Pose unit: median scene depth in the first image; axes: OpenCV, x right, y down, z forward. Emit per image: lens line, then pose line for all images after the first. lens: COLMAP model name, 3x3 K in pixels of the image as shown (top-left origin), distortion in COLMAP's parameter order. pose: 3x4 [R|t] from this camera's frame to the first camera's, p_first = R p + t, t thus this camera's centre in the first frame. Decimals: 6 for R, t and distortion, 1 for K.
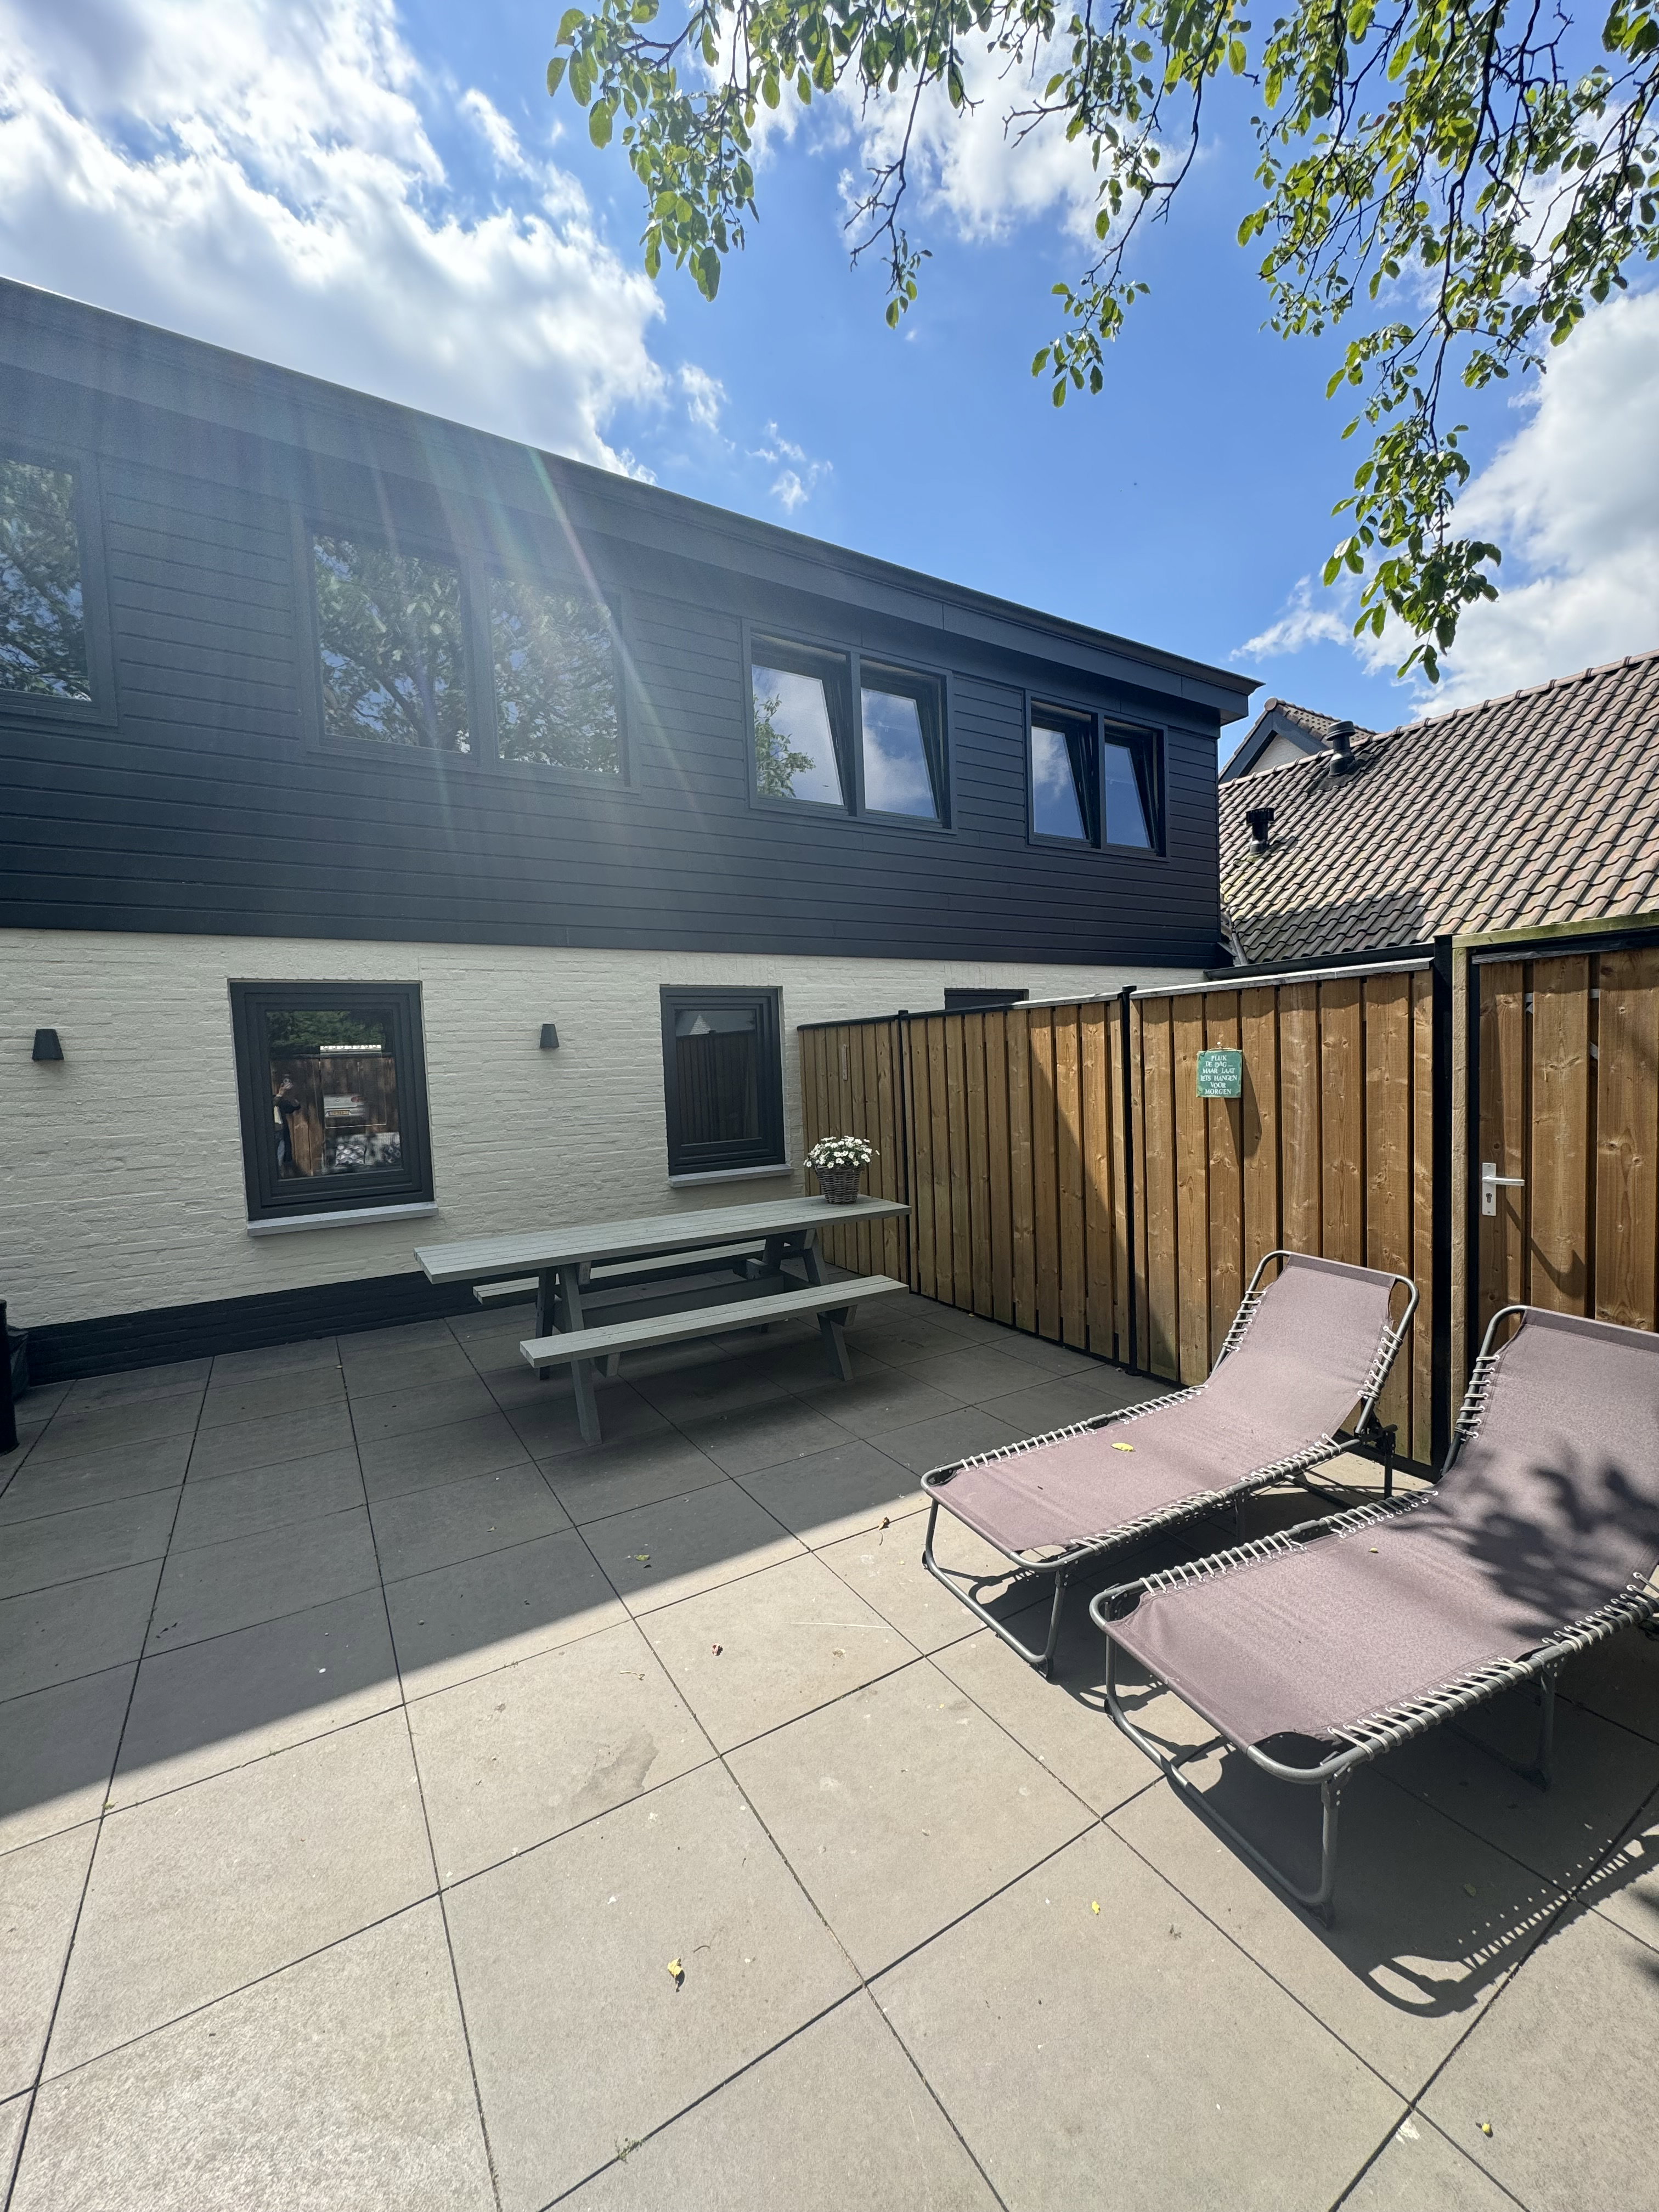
lens RADIAL K [[880.3, 0, 827.0], [0, 880.3, 1107.2], [0, 0, 1]] dist [0.000731, -0.000020]
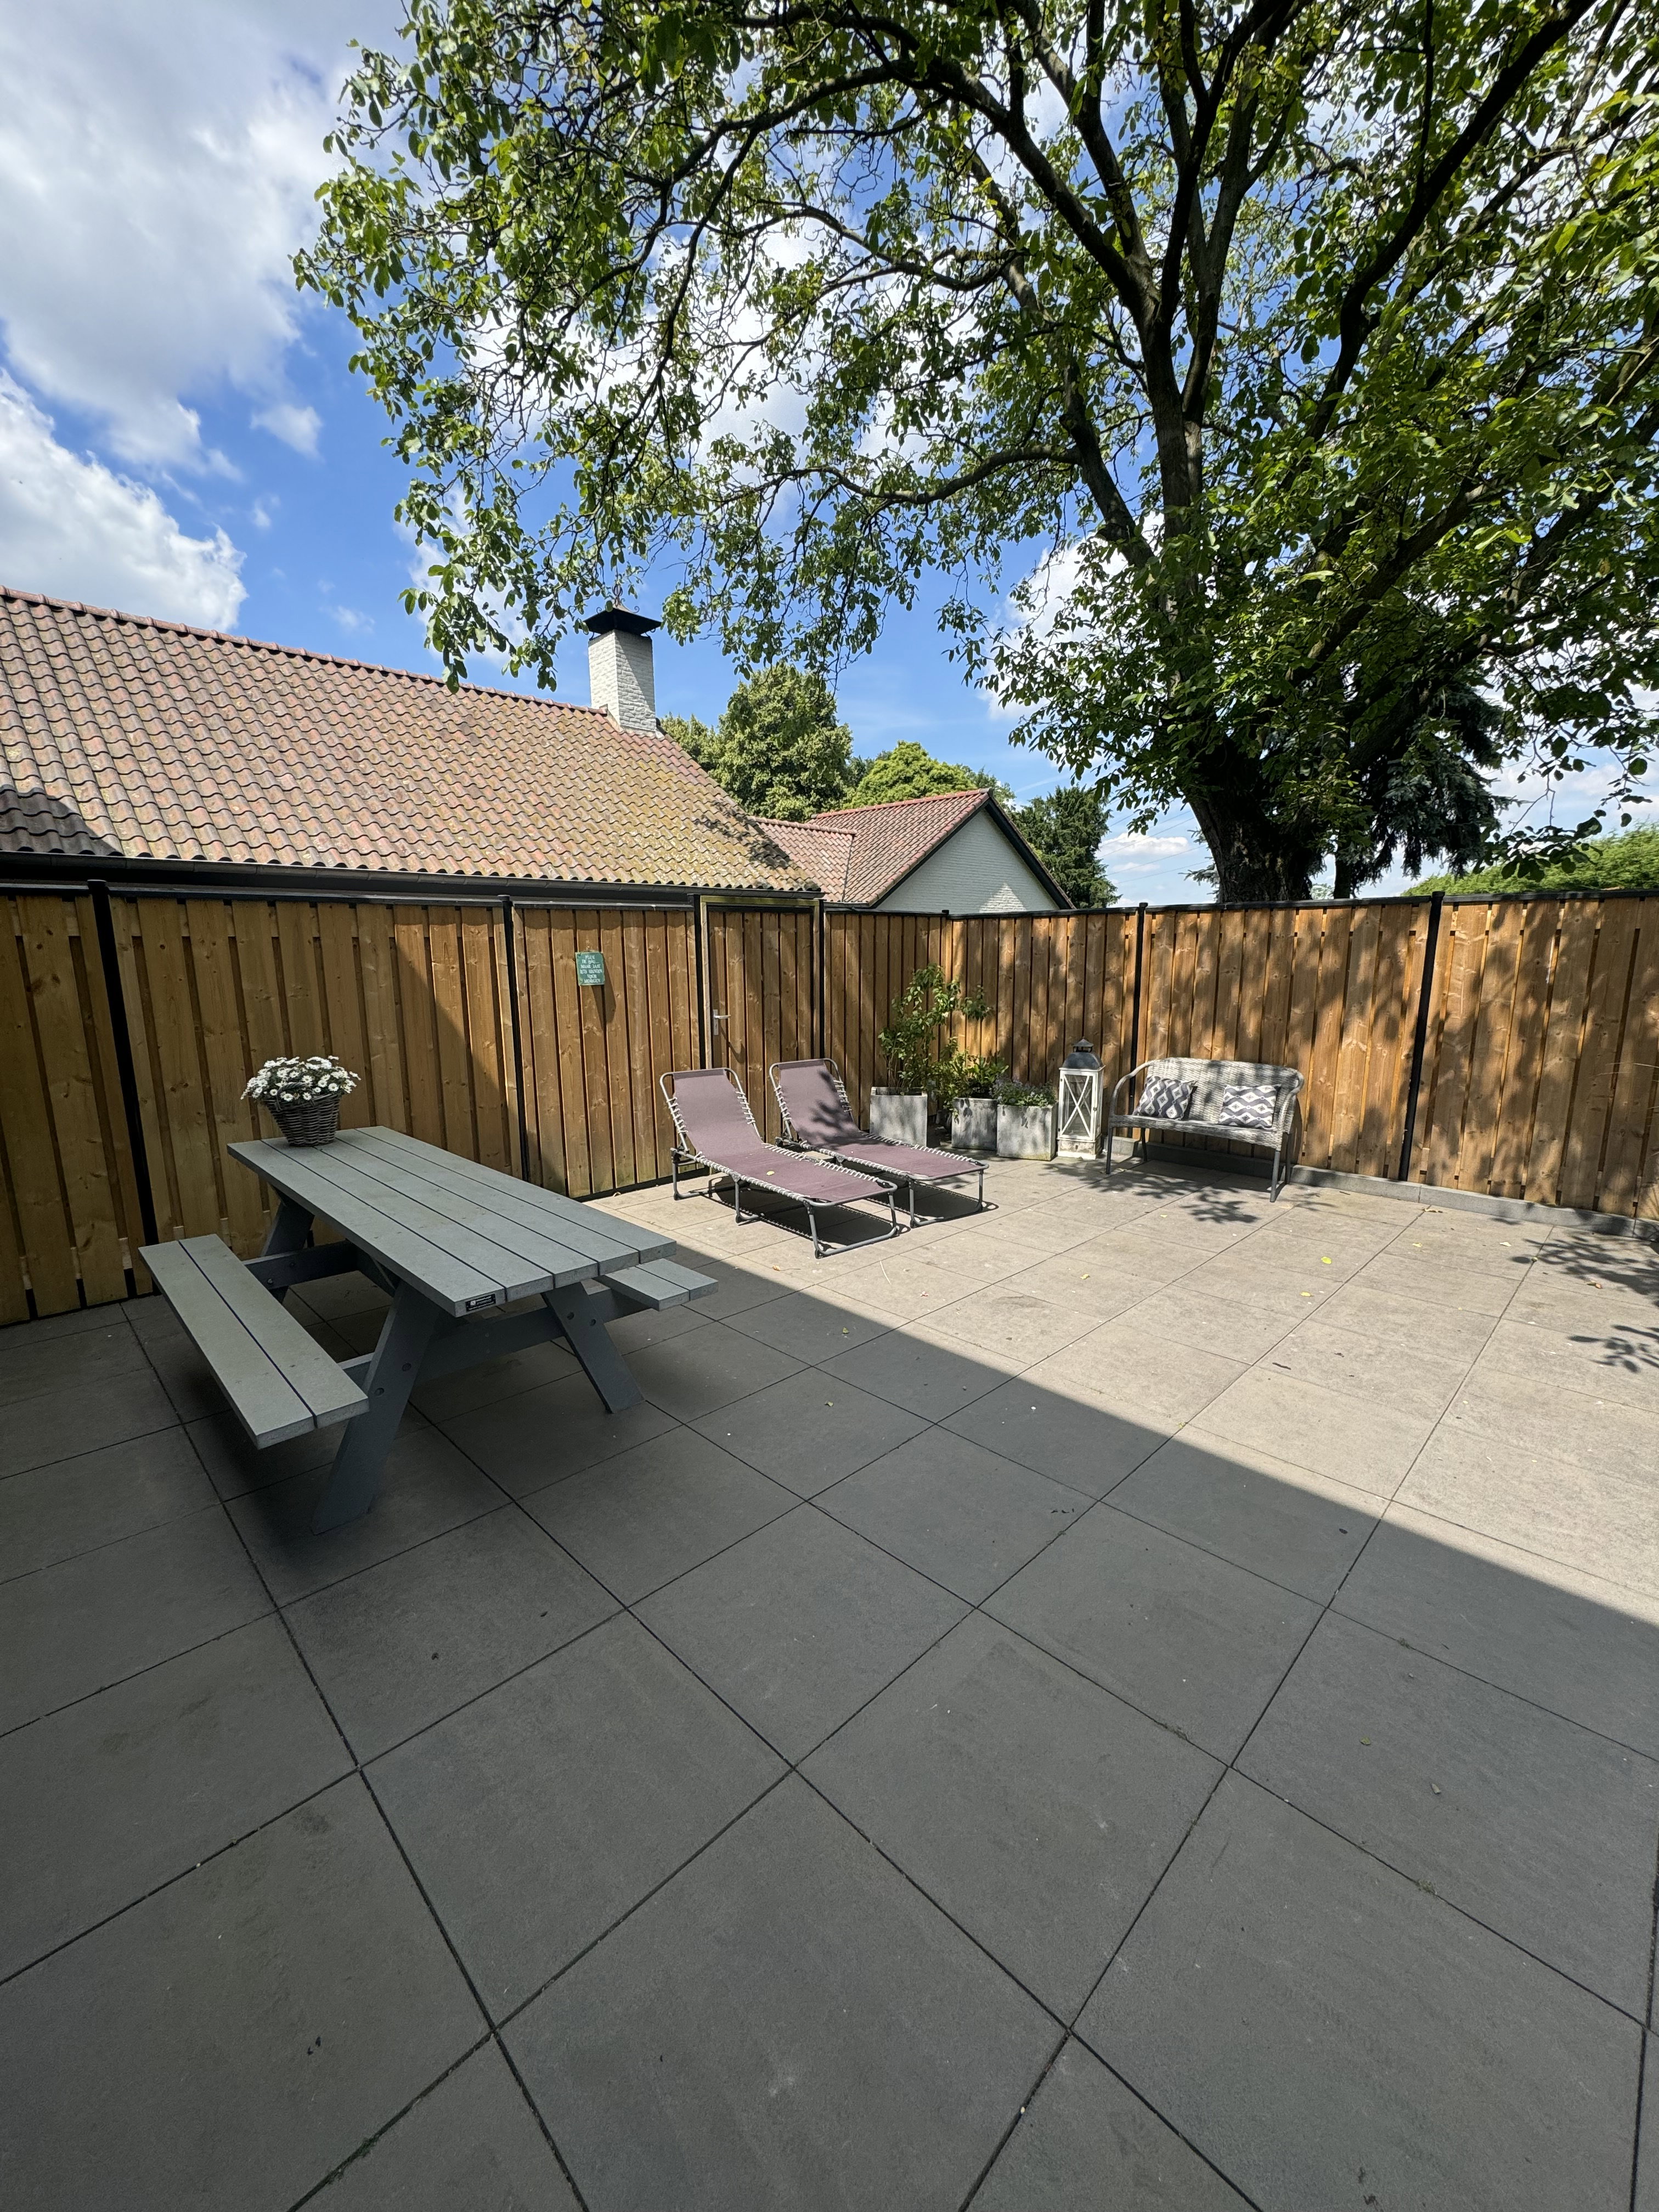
lens RADIAL K [[880.3, 0, 827.2], [0, 880.3, 1107.7], [0, 0, 1]] dist [0.000731, -0.000020]
pose [[-0.226777, -0.140521, 0.963756, -1.076505], [0.068946, 0.984738, 0.159804, -0.016749], [-0.971503, 0.102687, -0.213628, 0.971938]]
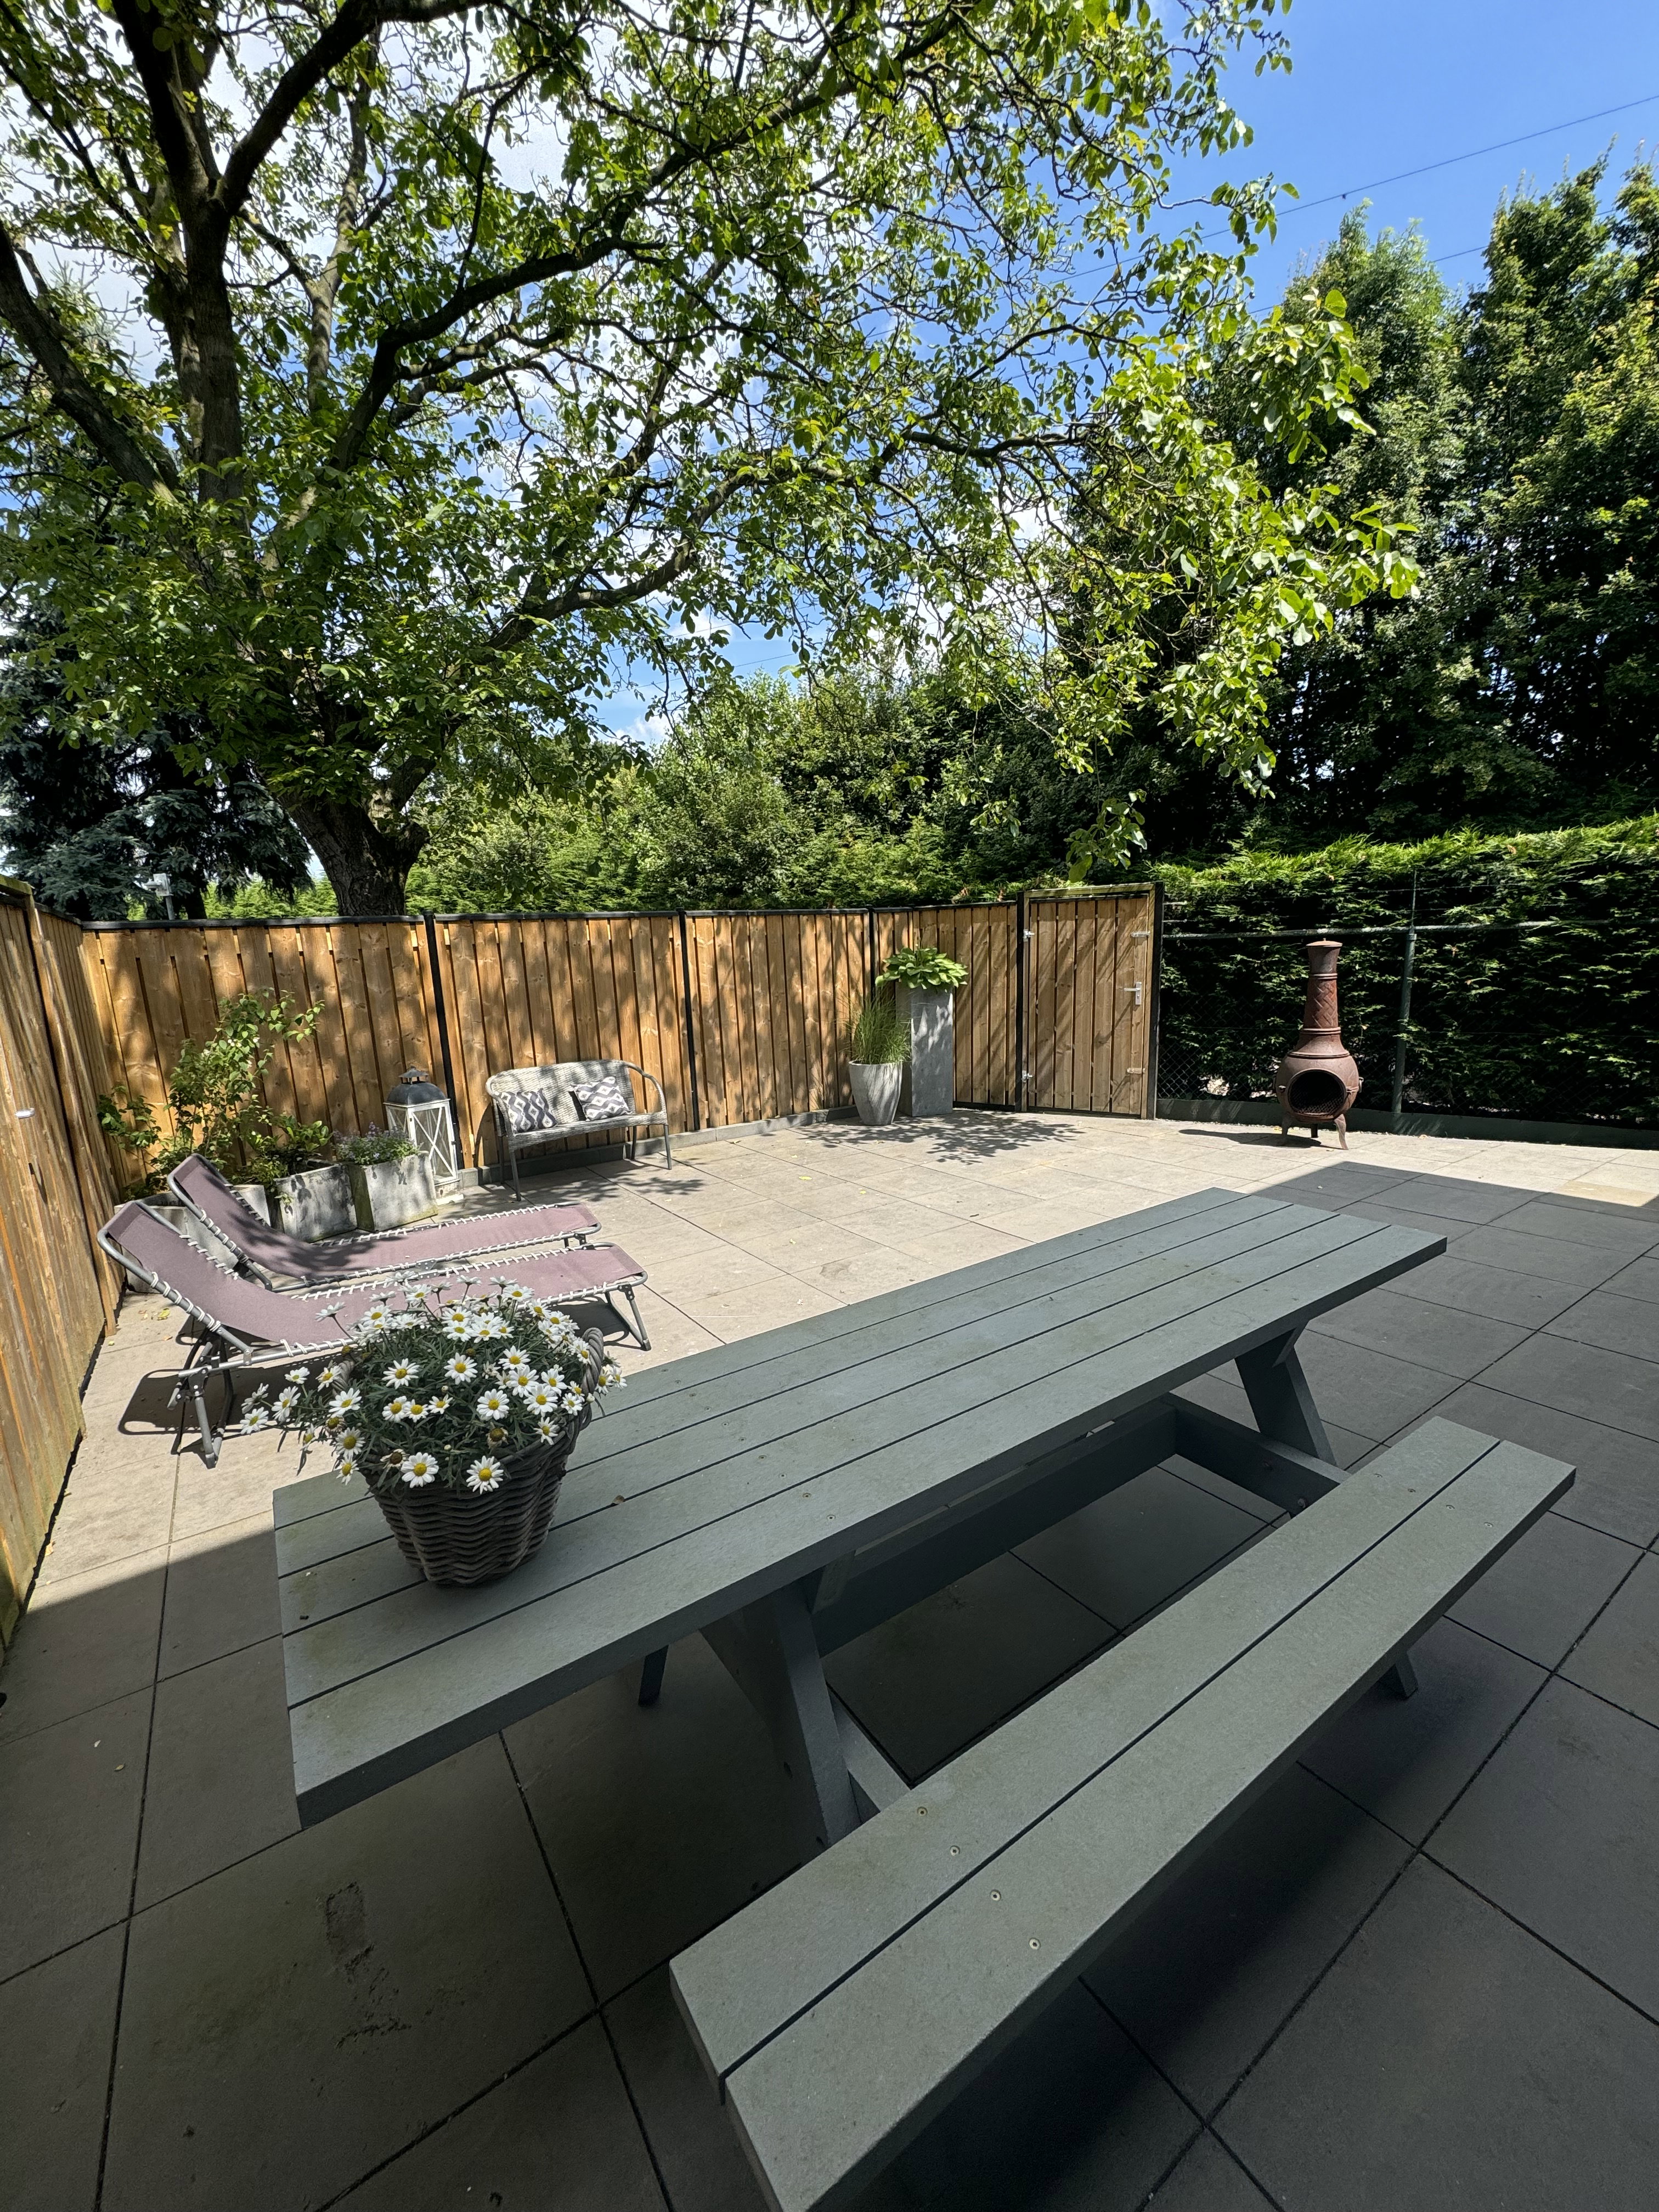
lens RADIAL K [[880.3, 0, 830.2], [0, 880.3, 1113.6], [0, 0, 1]] dist [0.000731, -0.000020]
pose [[-0.995915, 0.086137, -0.027077, -0.099640], [0.076999, 0.966822, 0.243569, -0.073995], [0.047159, 0.240489, -0.969506, 1.612221]]
